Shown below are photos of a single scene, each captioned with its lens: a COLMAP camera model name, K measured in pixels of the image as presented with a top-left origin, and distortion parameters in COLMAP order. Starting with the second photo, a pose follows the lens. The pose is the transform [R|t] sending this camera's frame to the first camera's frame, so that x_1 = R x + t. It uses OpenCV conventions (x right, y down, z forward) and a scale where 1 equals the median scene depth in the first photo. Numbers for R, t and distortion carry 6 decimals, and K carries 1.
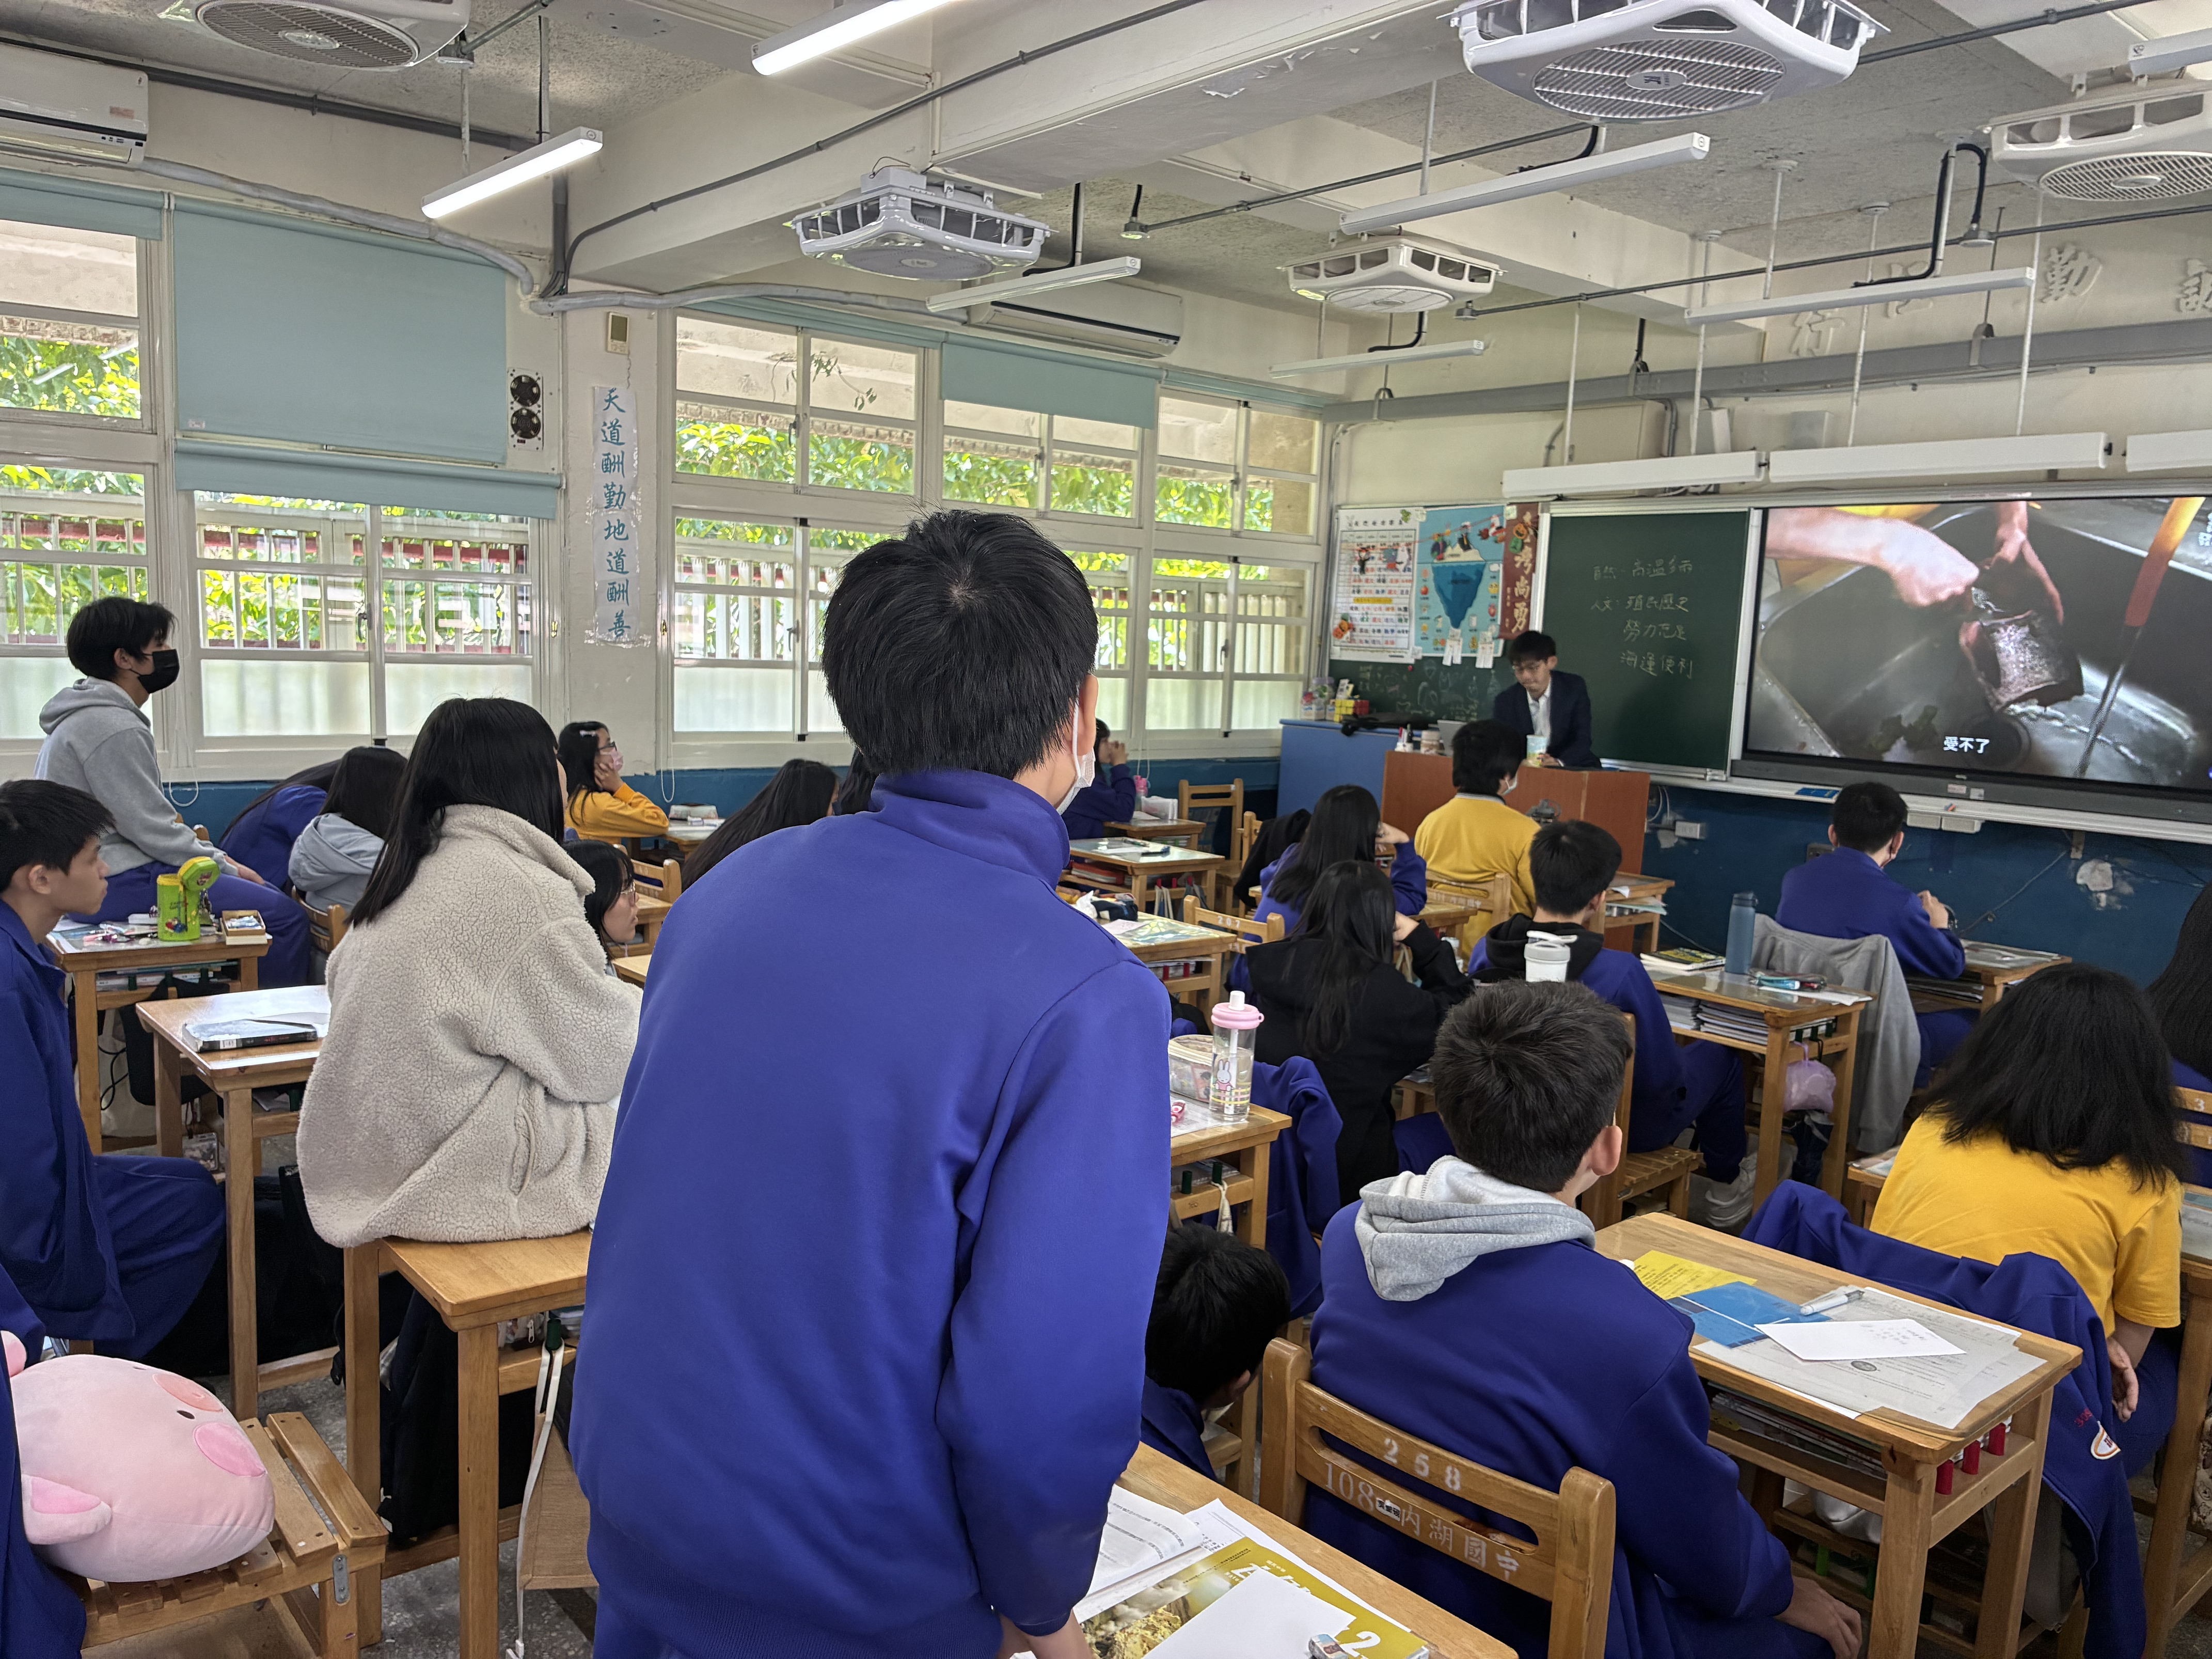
lens RADIAL K [[1674.1, 0, 1108.6], [0, 1674.1, 859.5], [0, 0, 1]] dist [0.038032, -0.040494]
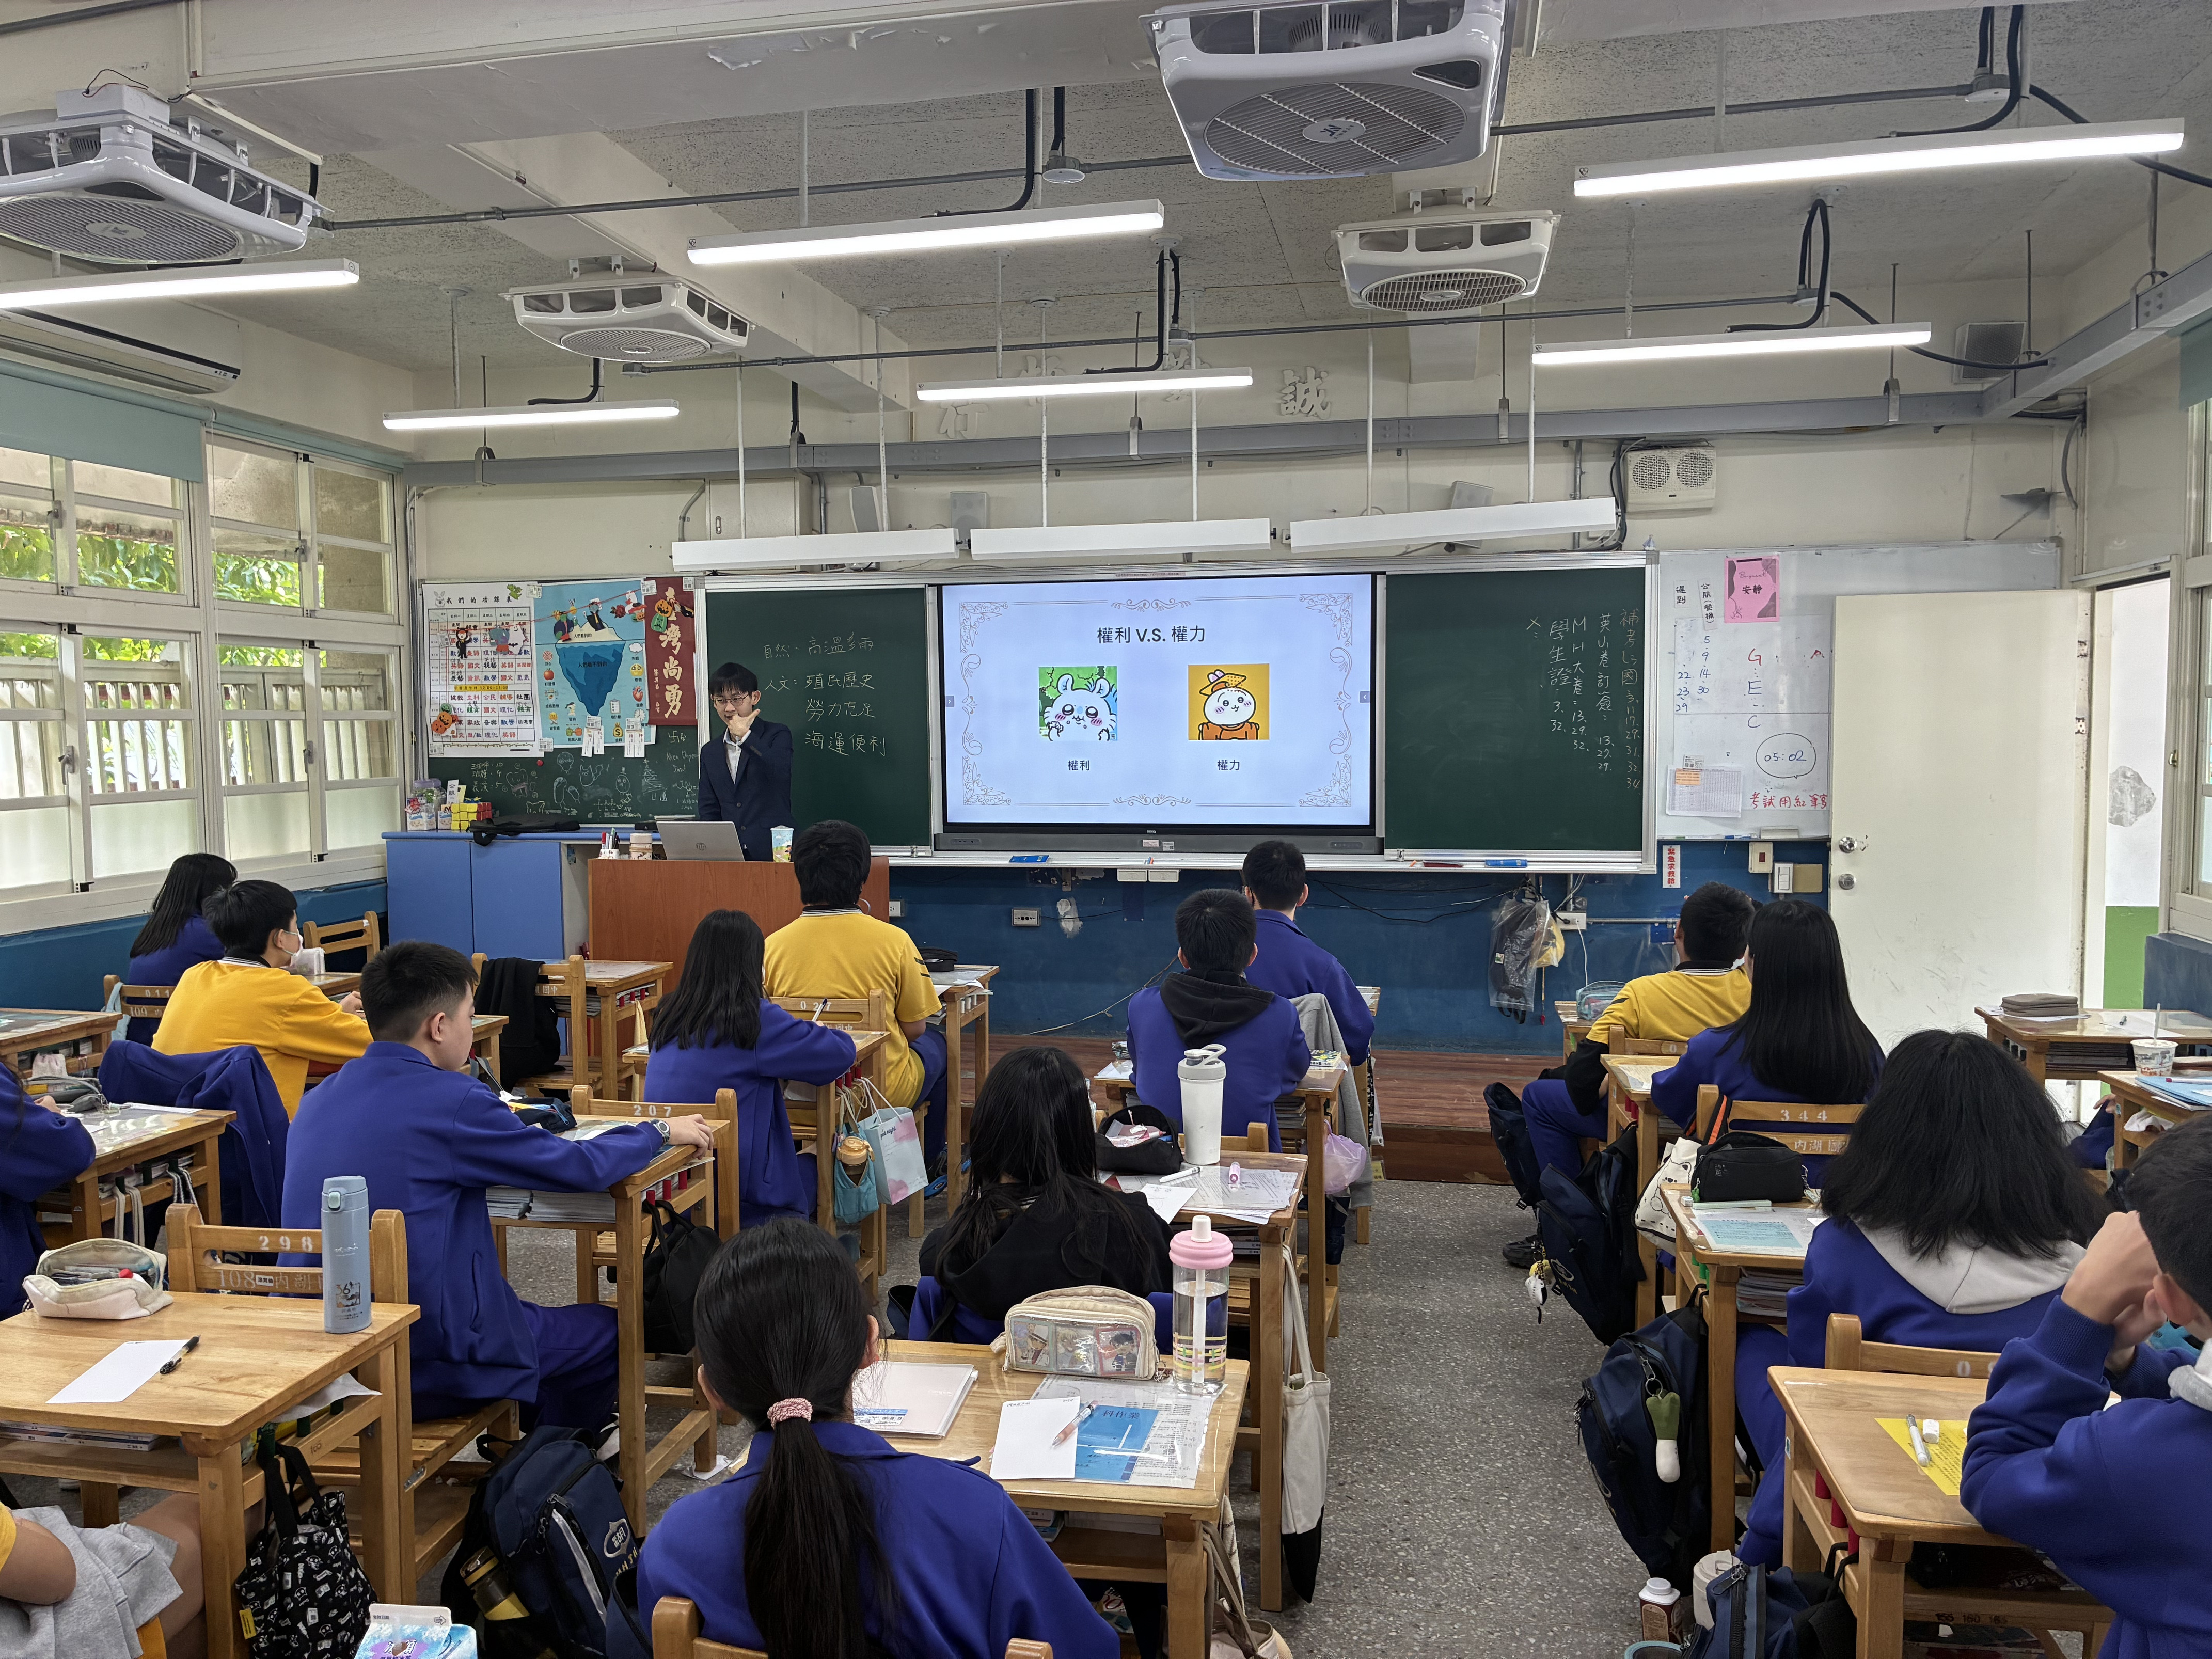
lens RADIAL K [[1674.1, 0, 1076.8], [0, 1674.1, 825.5], [0, 0, 1]] dist [0.038032, -0.040494]
pose [[0.790429, -0.088295, 0.606157, -0.169841], [0.126005, 0.991831, -0.019837, -0.036344], [-0.599454, 0.092059, 0.795097, 0.170622]]
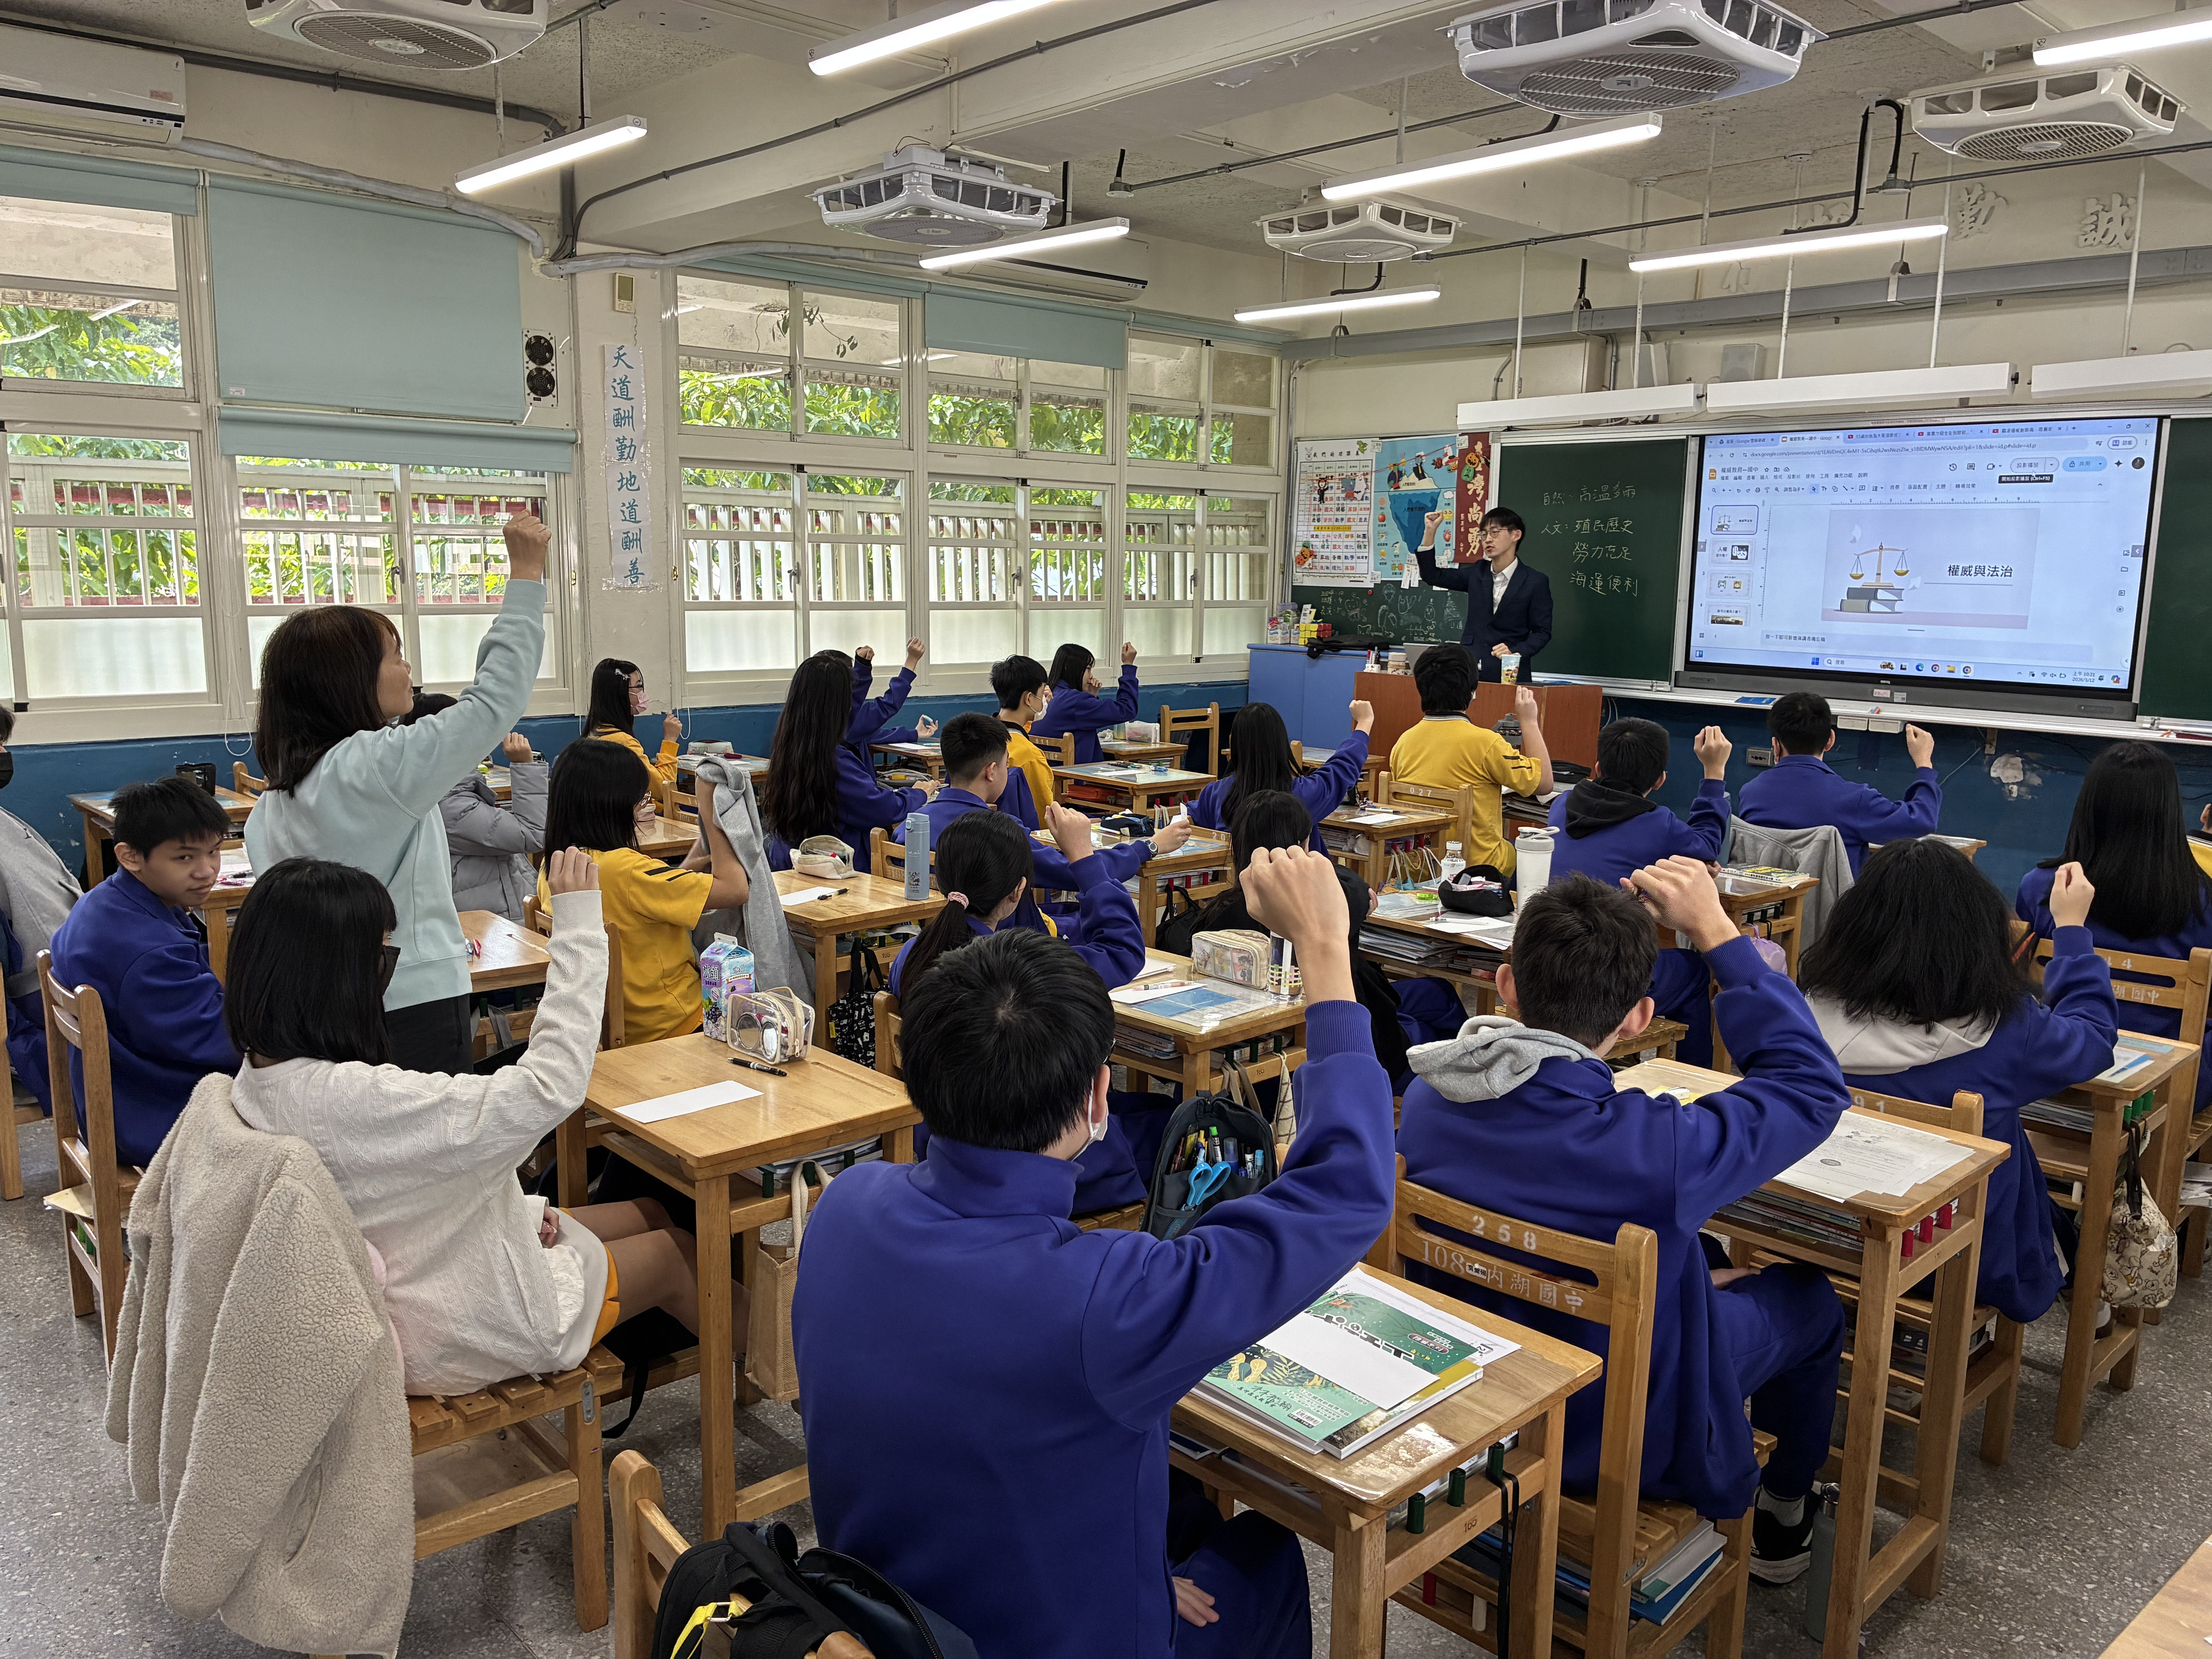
lens RADIAL K [[1674.1, 0, 1109.2], [0, 1674.1, 839.5], [0, 0, 1]] dist [0.038032, -0.040494]
pose [[0.998740, -0.030800, 0.039628, -0.038589], [0.029475, 0.999001, 0.033591, 0.001074], [-0.040623, -0.032380, 0.998650, -0.065287]]
